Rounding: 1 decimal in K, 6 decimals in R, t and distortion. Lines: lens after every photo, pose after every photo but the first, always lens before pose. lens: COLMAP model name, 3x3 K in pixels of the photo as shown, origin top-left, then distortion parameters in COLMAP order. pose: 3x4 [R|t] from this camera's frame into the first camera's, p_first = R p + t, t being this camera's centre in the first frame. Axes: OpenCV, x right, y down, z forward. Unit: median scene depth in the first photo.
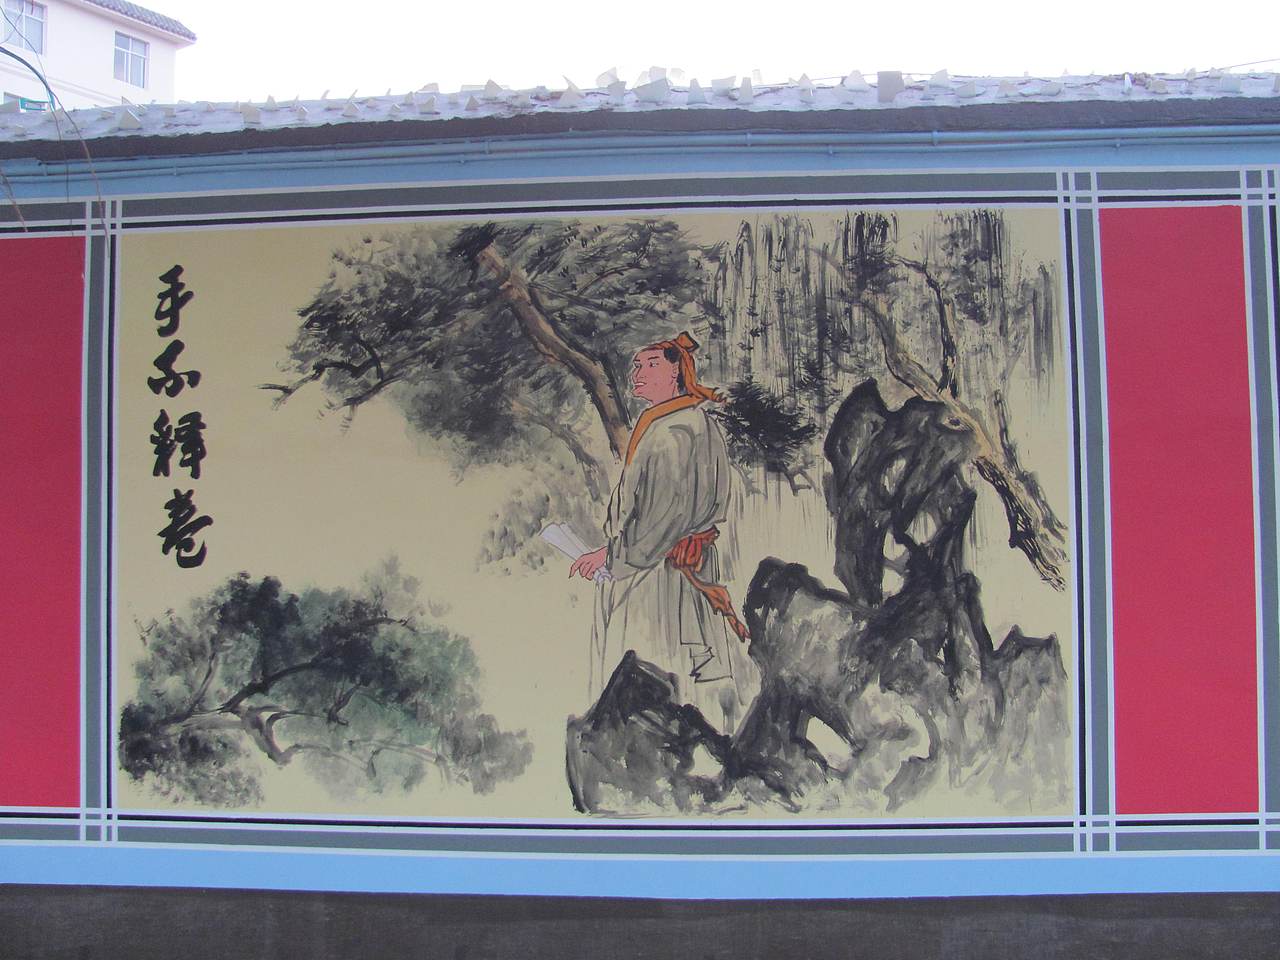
lens RADIAL K [[1346.4, 0, 660.8], [0, 1346.4, 466.9], [0, 0, 1]] dist [-0.213857, 0.269260]
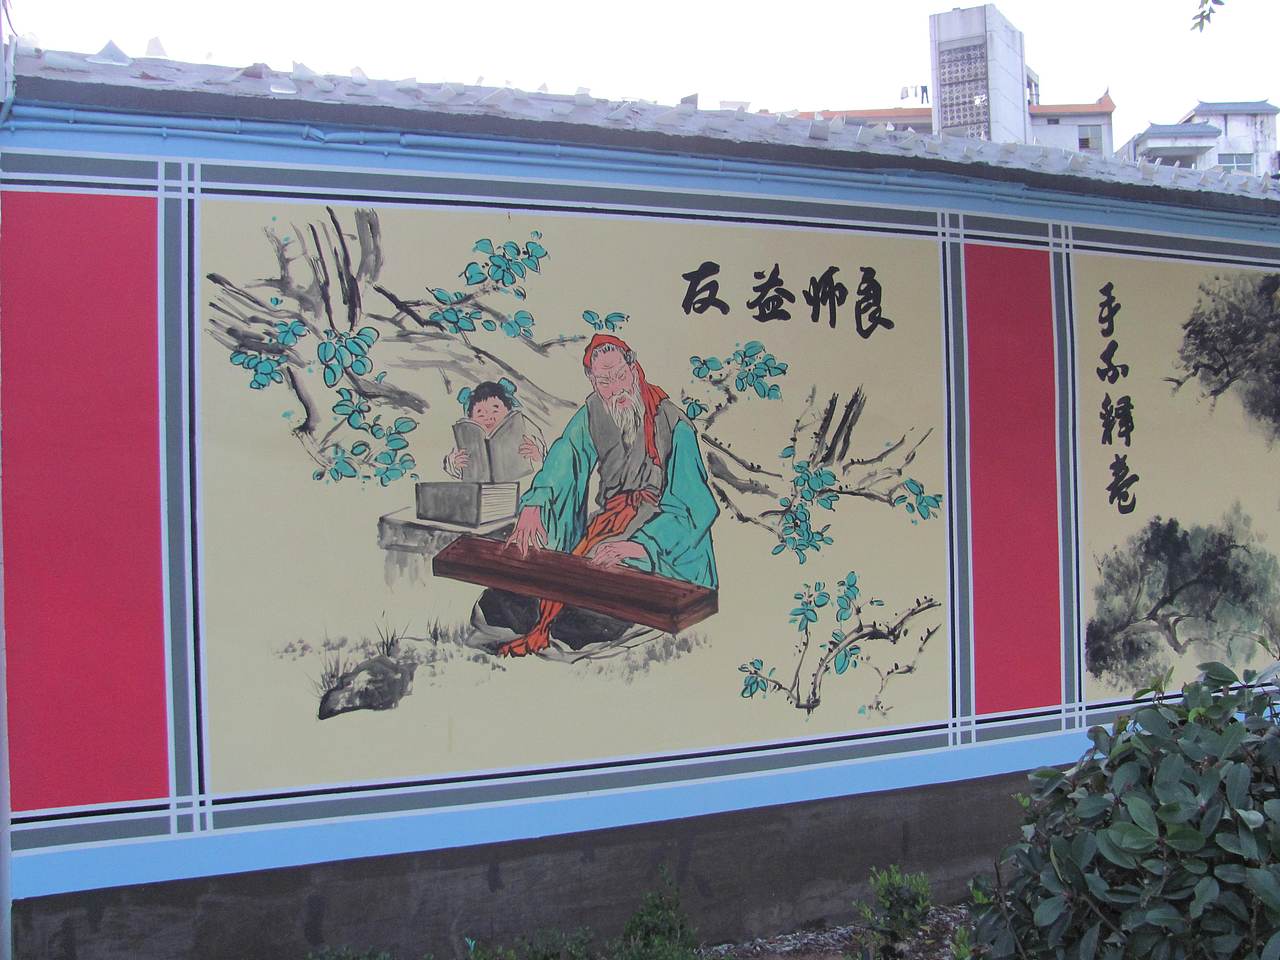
lens RADIAL K [[1291.0, 0, 640.0], [0, 1291.0, 487.6], [0, 0, 1]] dist [-0.201648, 0.262703]
pose [[0.887992, -0.006722, 0.459810, -1.383686], [-0.008590, 0.999476, 0.031200, 0.015350], [-0.459779, -0.031655, 0.887469, 0.099665]]
